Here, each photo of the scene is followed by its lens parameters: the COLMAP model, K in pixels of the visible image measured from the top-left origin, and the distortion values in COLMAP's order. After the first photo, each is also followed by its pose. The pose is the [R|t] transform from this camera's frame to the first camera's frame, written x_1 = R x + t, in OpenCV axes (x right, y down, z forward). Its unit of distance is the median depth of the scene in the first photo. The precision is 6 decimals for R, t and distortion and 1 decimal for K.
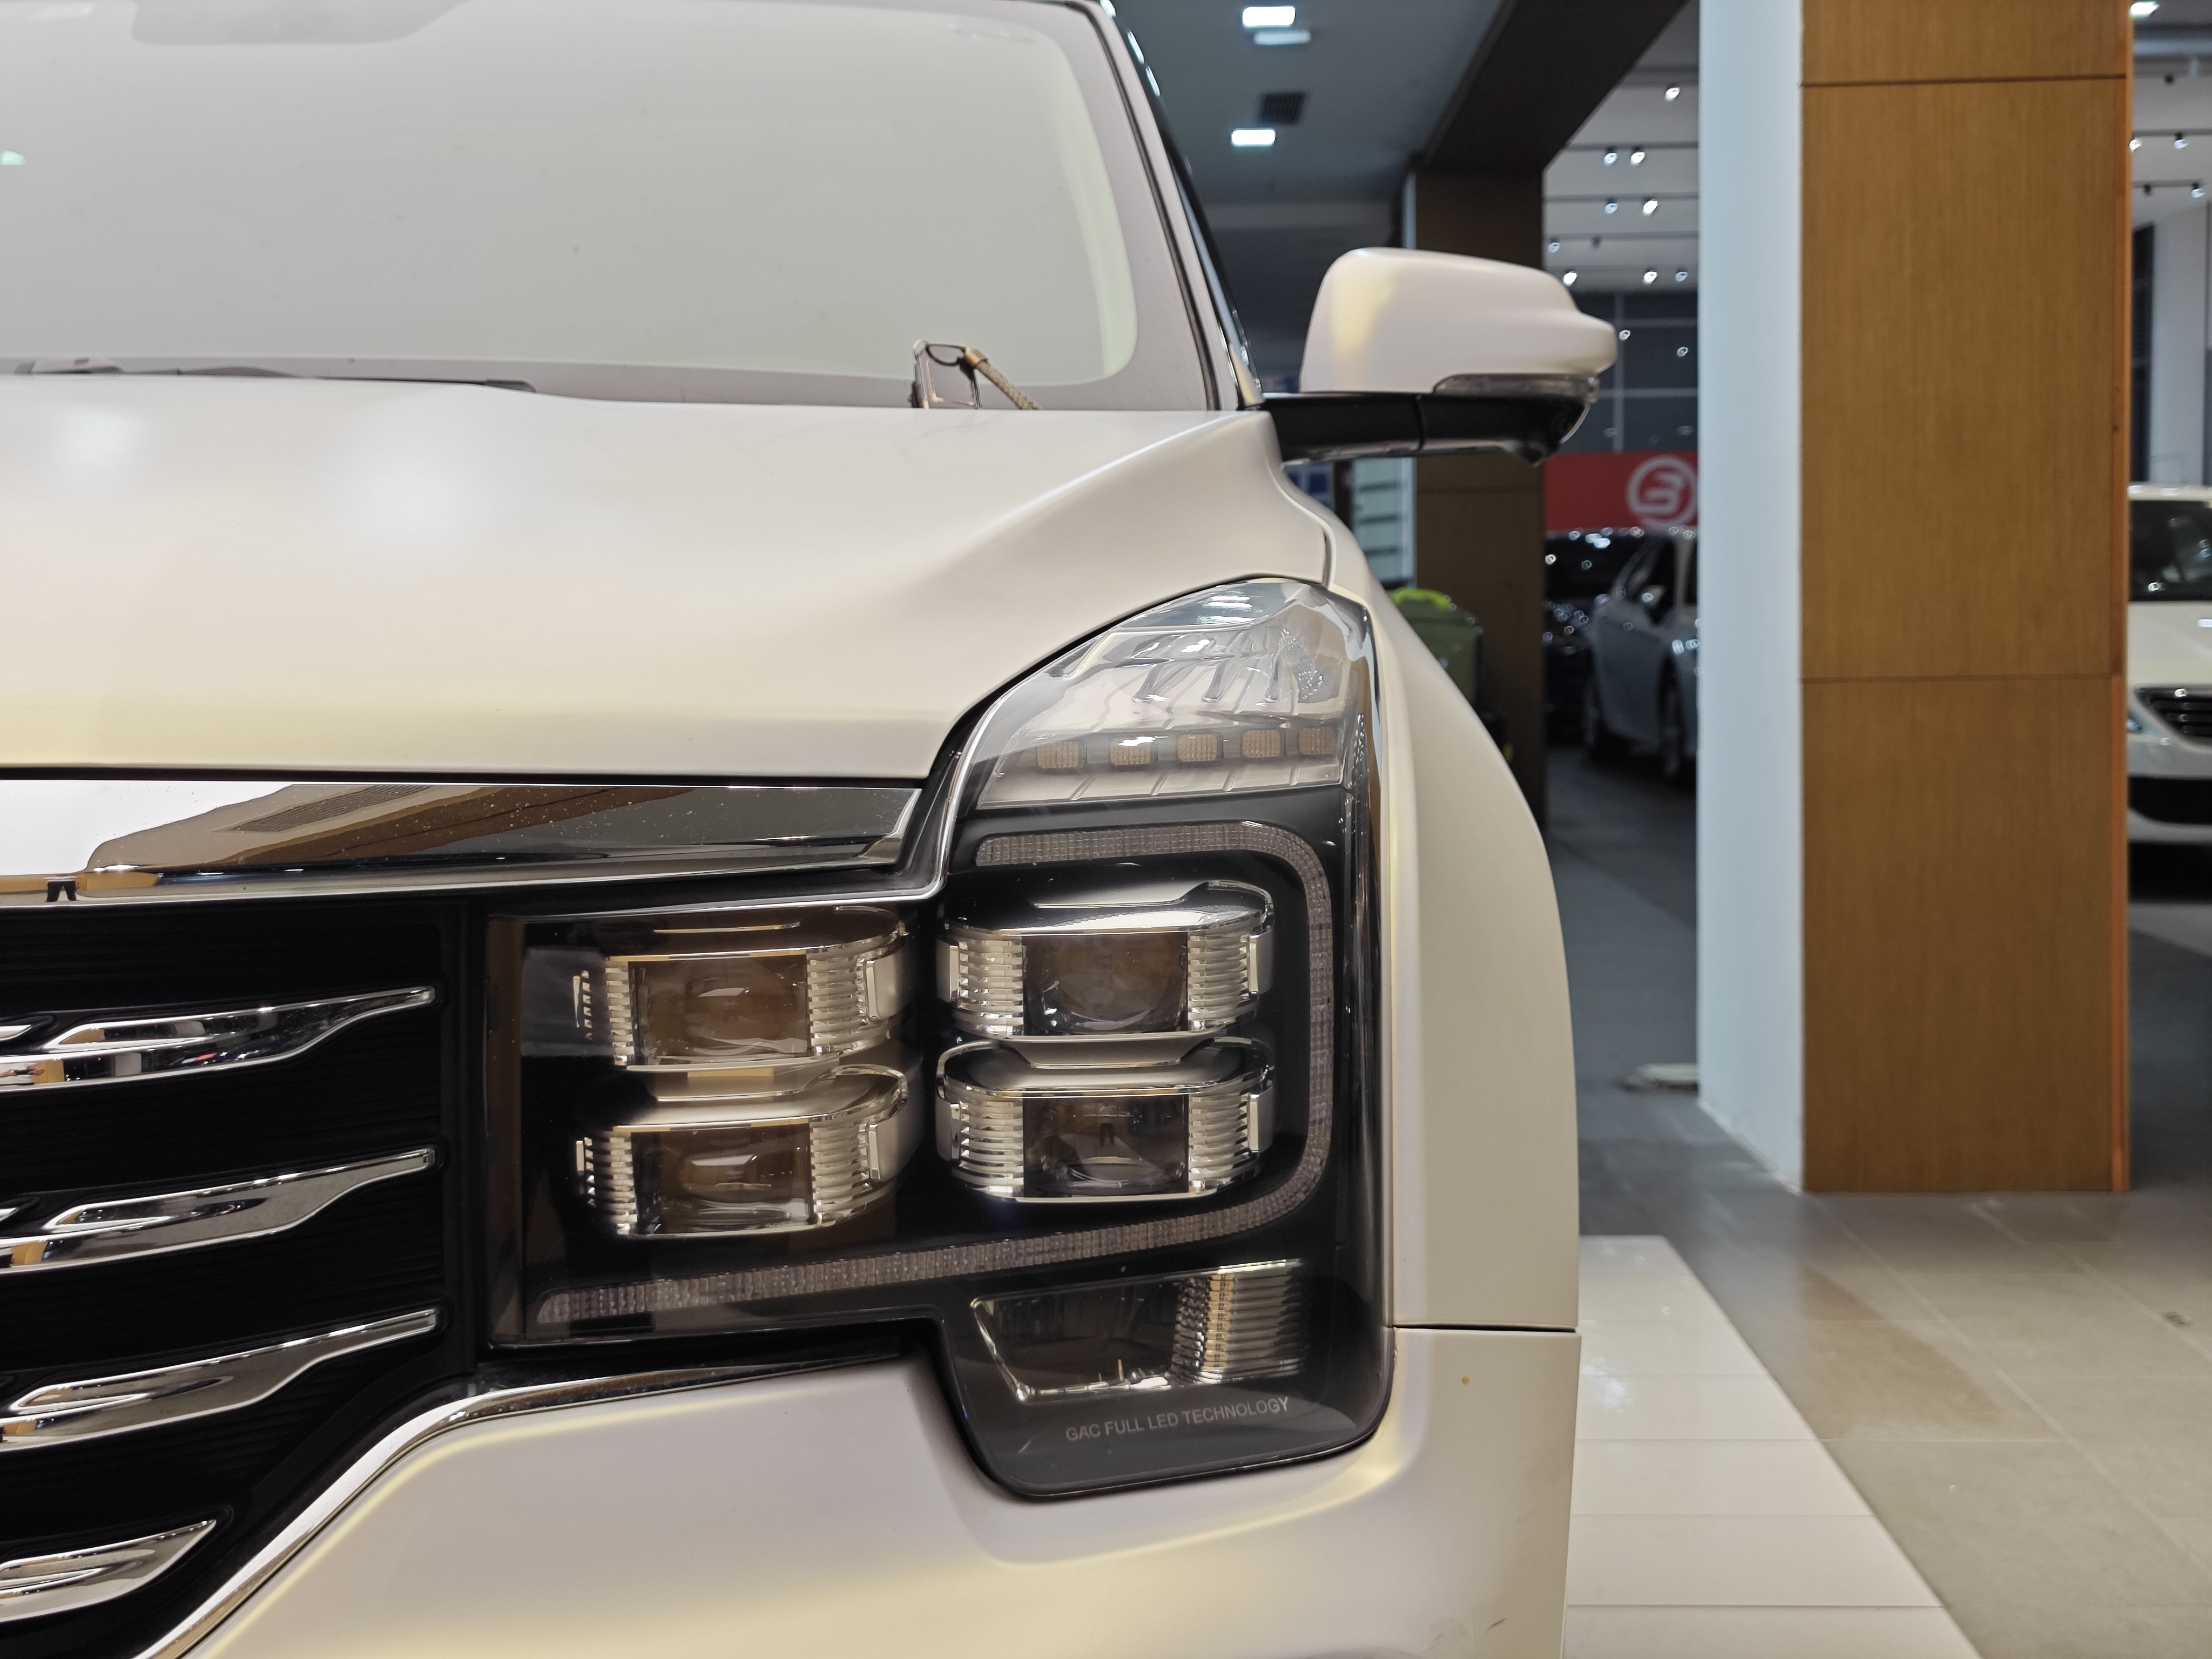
lens RADIAL K [[3216.7, 0, 1044.7], [0, 3216.7, 721.3], [0, 0, 1]] dist [0.159364, -0.524034]
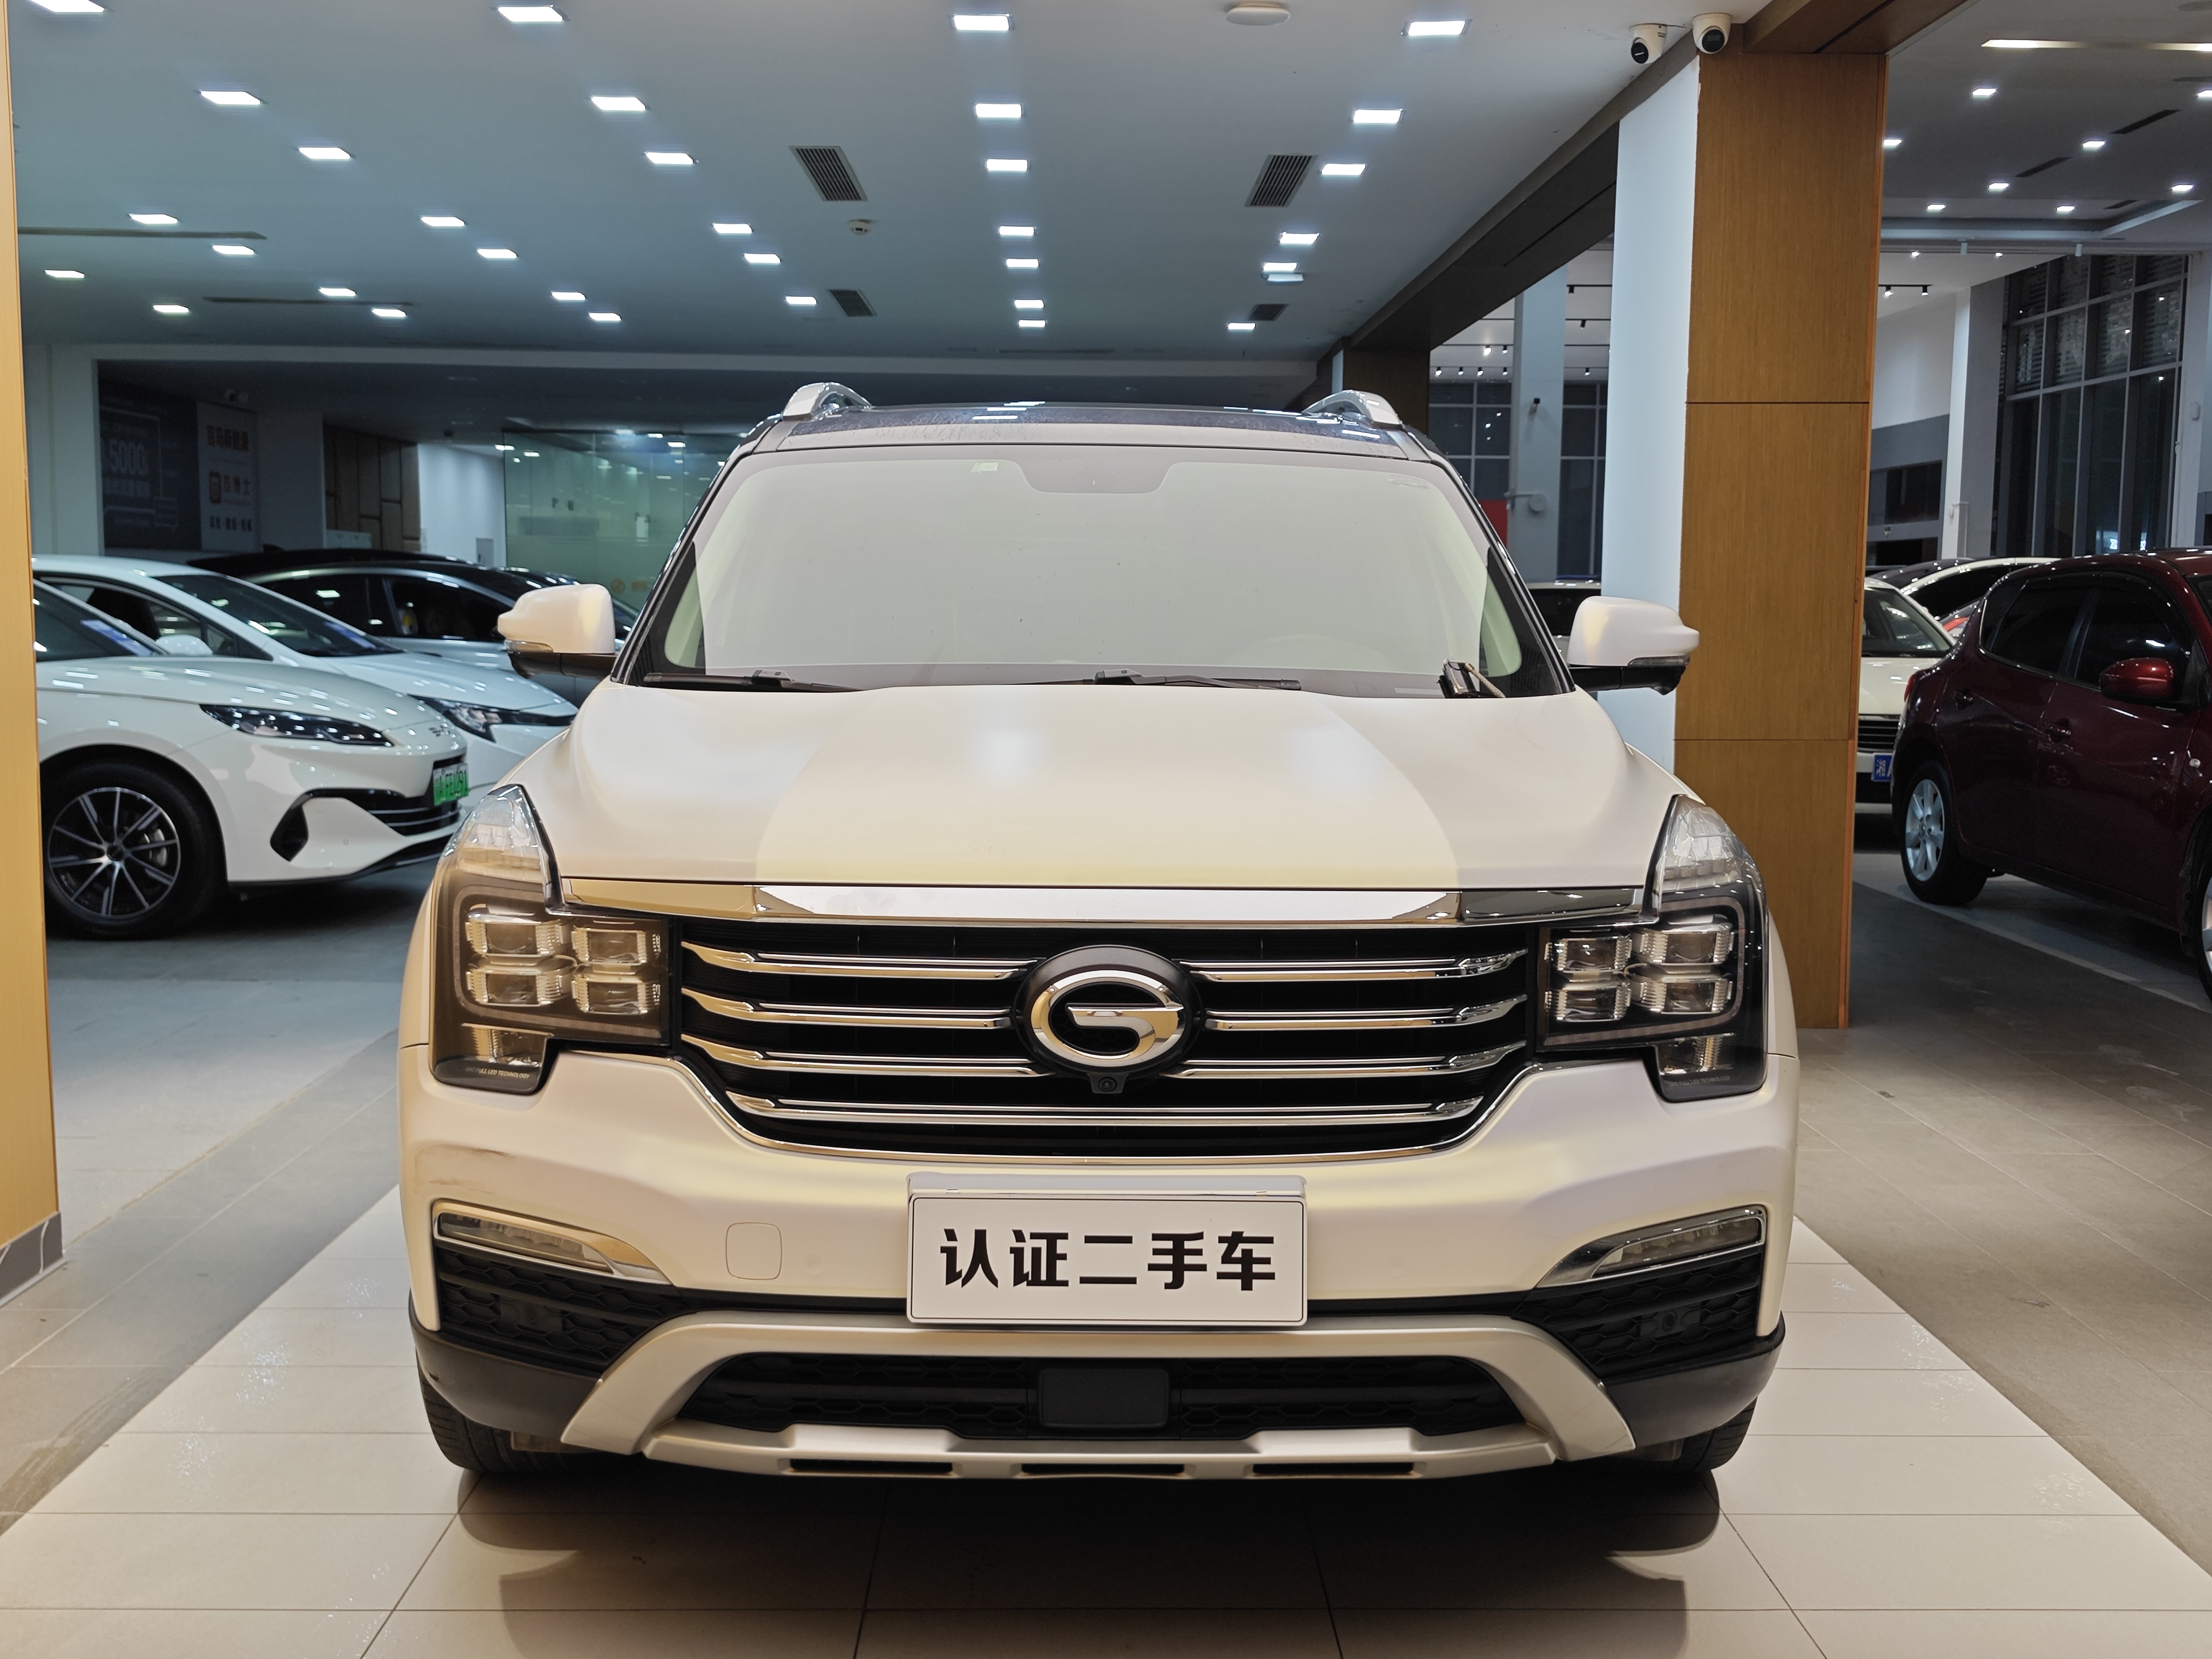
lens RADIAL K [[2273.7, 0, 1110.6], [0, 2273.7, 823.4], [0, 0, 1]] dist [0.024900, 0.004762]
pose [[0.999242, 0.015182, 0.035841, -0.644651], [-0.017102, 0.998401, 0.053874, -0.156750], [-0.034966, -0.054446, 0.997904, -1.258902]]
